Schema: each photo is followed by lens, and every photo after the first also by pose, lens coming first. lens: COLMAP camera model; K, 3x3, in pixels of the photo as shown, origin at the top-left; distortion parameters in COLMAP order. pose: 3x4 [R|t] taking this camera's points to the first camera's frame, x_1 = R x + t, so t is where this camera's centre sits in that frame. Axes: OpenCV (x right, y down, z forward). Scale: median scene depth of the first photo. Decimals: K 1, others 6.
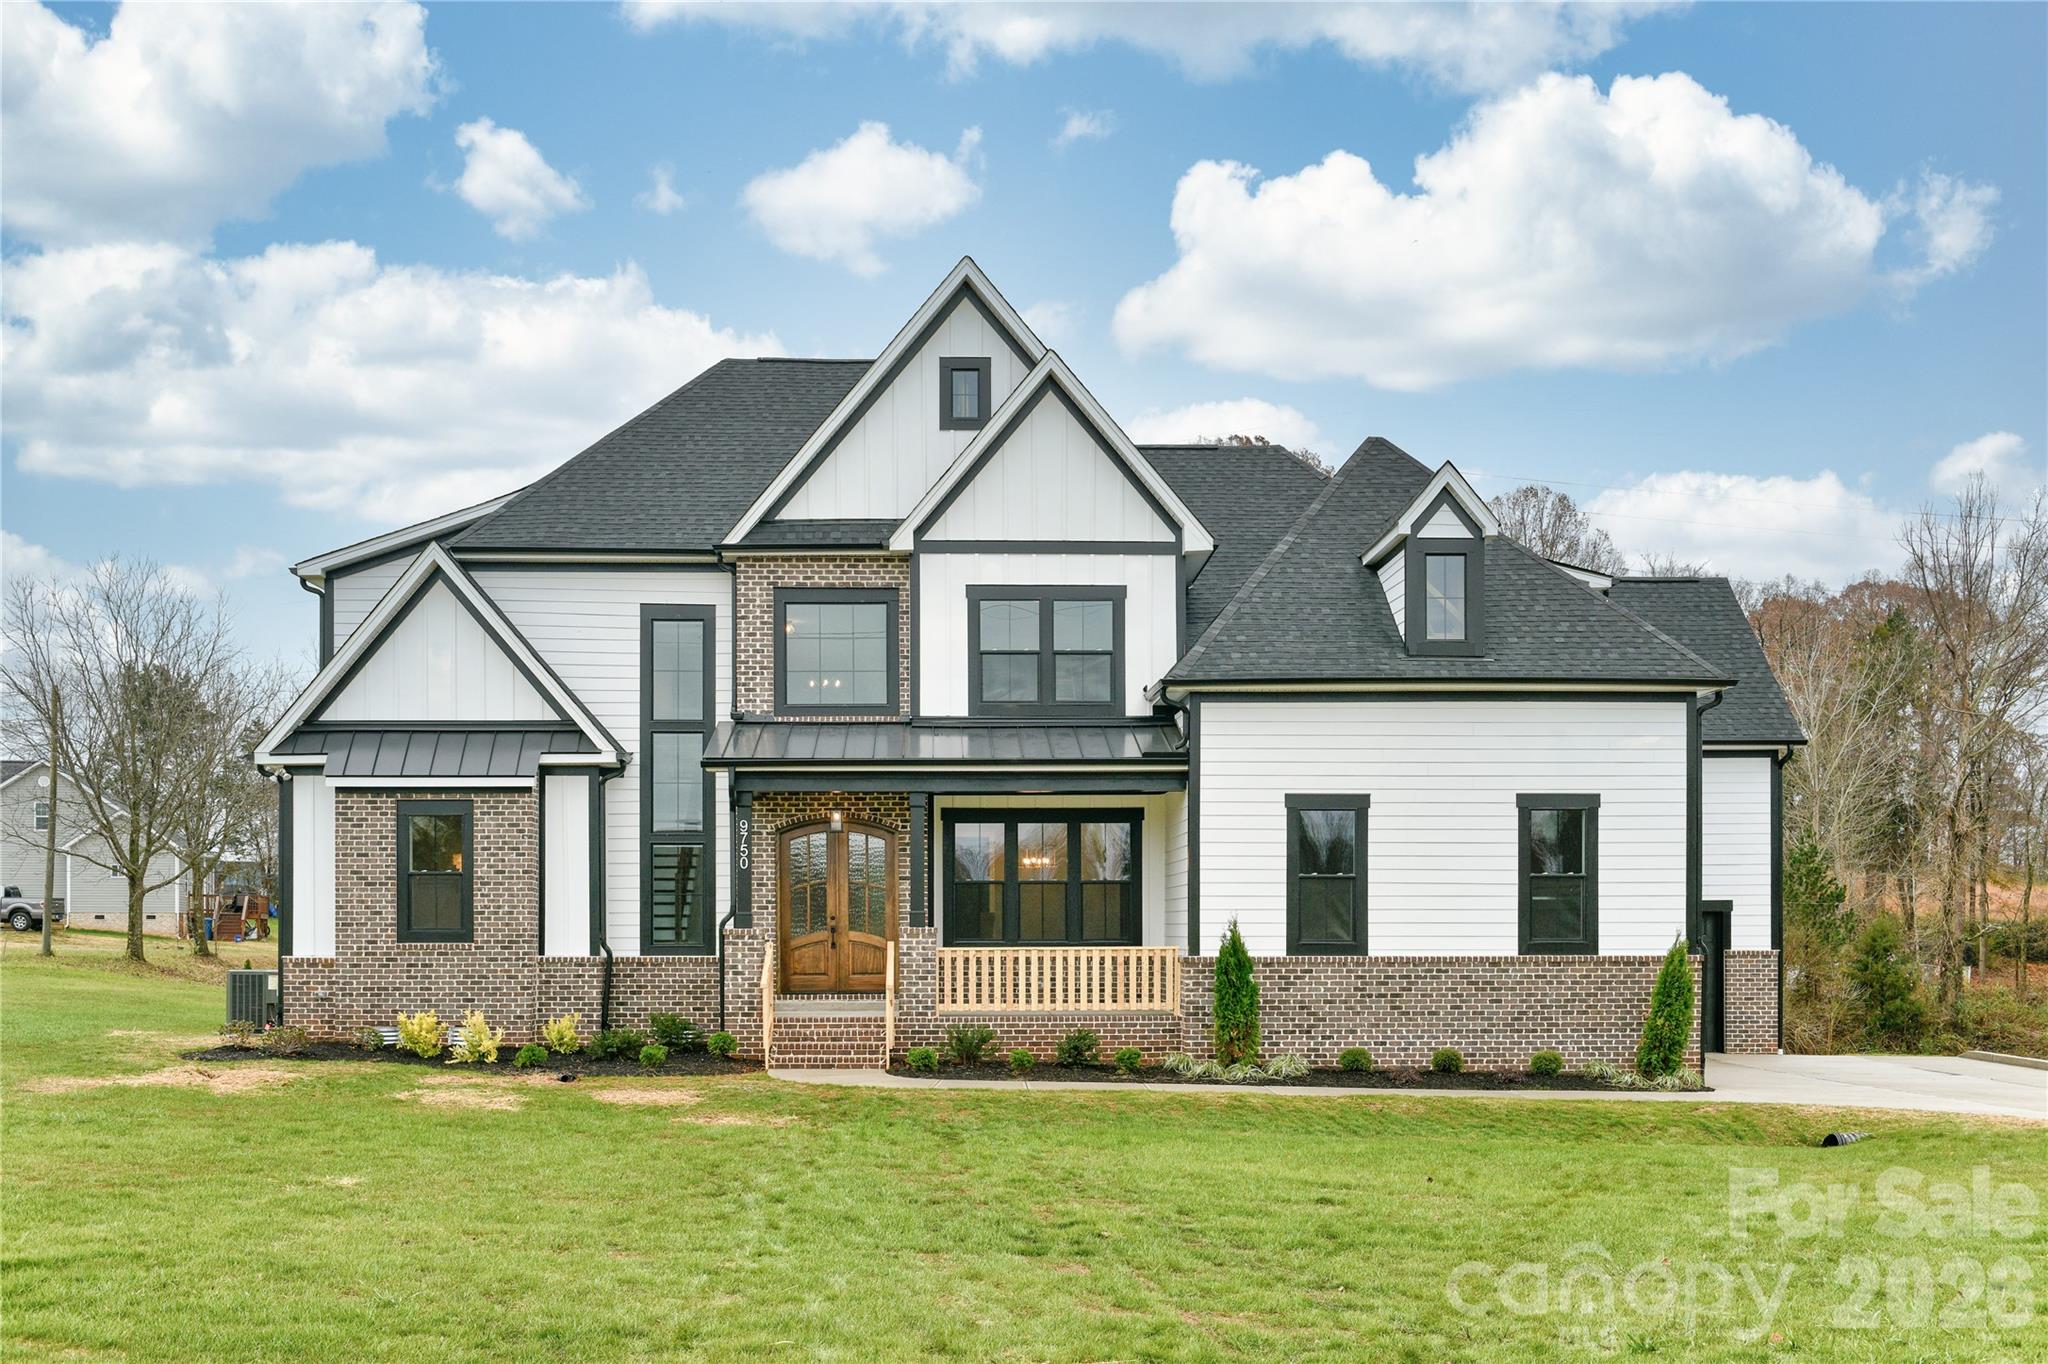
lens RADIAL K [[2013.3, 0, 1020.2], [0, 2013.3, 728.3], [0, 0, 1]] dist [-0.024296, -0.022008]
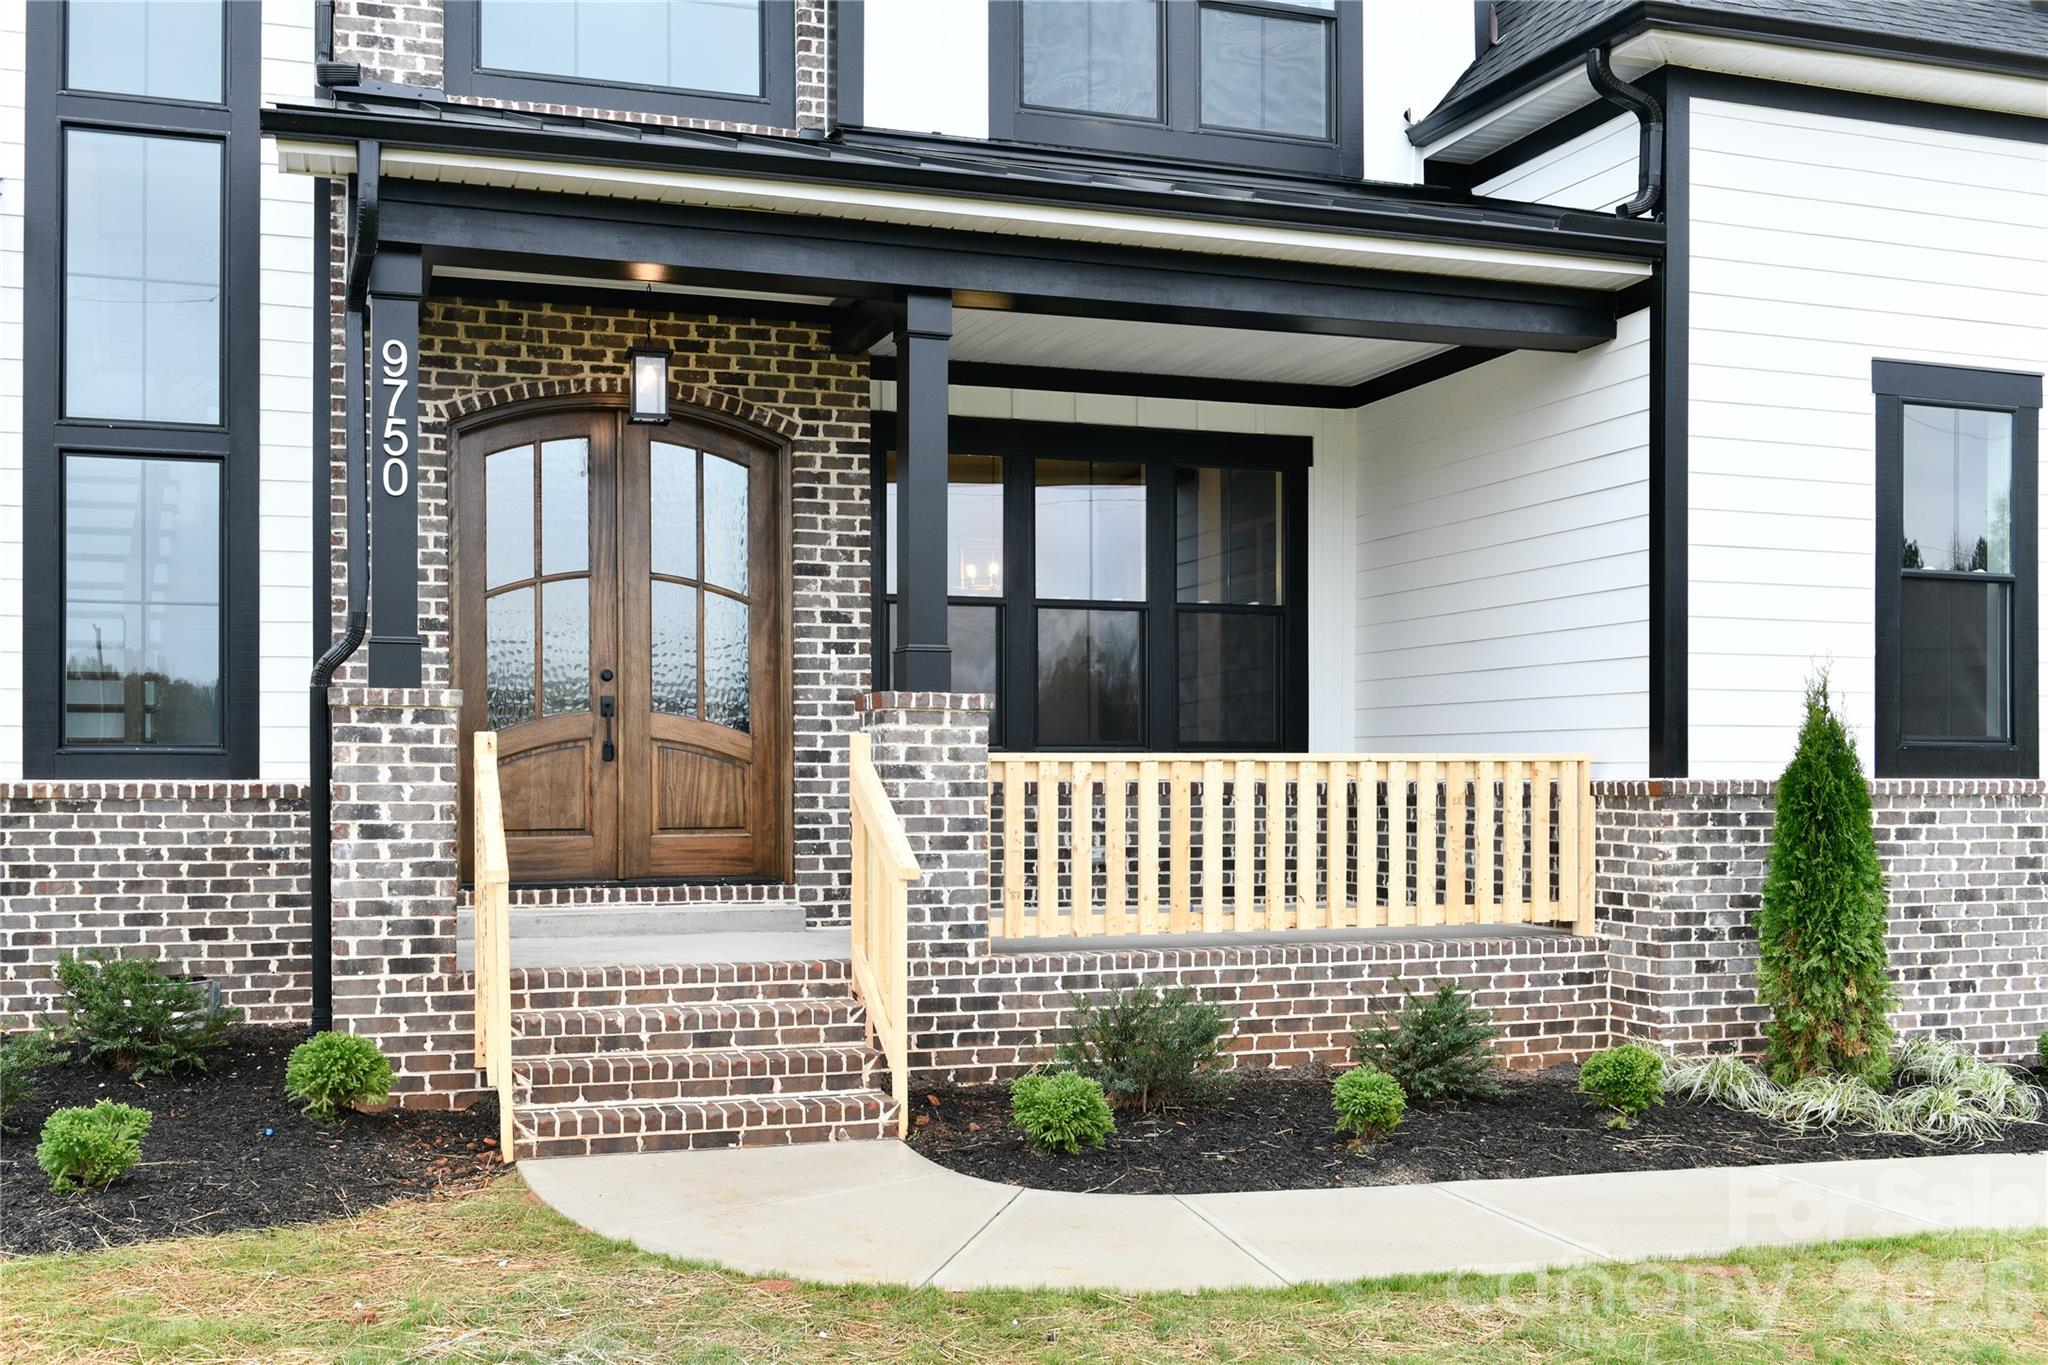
lens RADIAL K [[2013.3, 0, 1020.2], [0, 2013.3, 728.8], [0, 0, 1]] dist [-0.024296, -0.022008]
pose [[0.959675, 0.008430, 0.280985, -0.124754], [-0.030193, 0.996859, 0.073214, 0.075962], [-0.279486, -0.078745, 0.956915, 0.641622]]
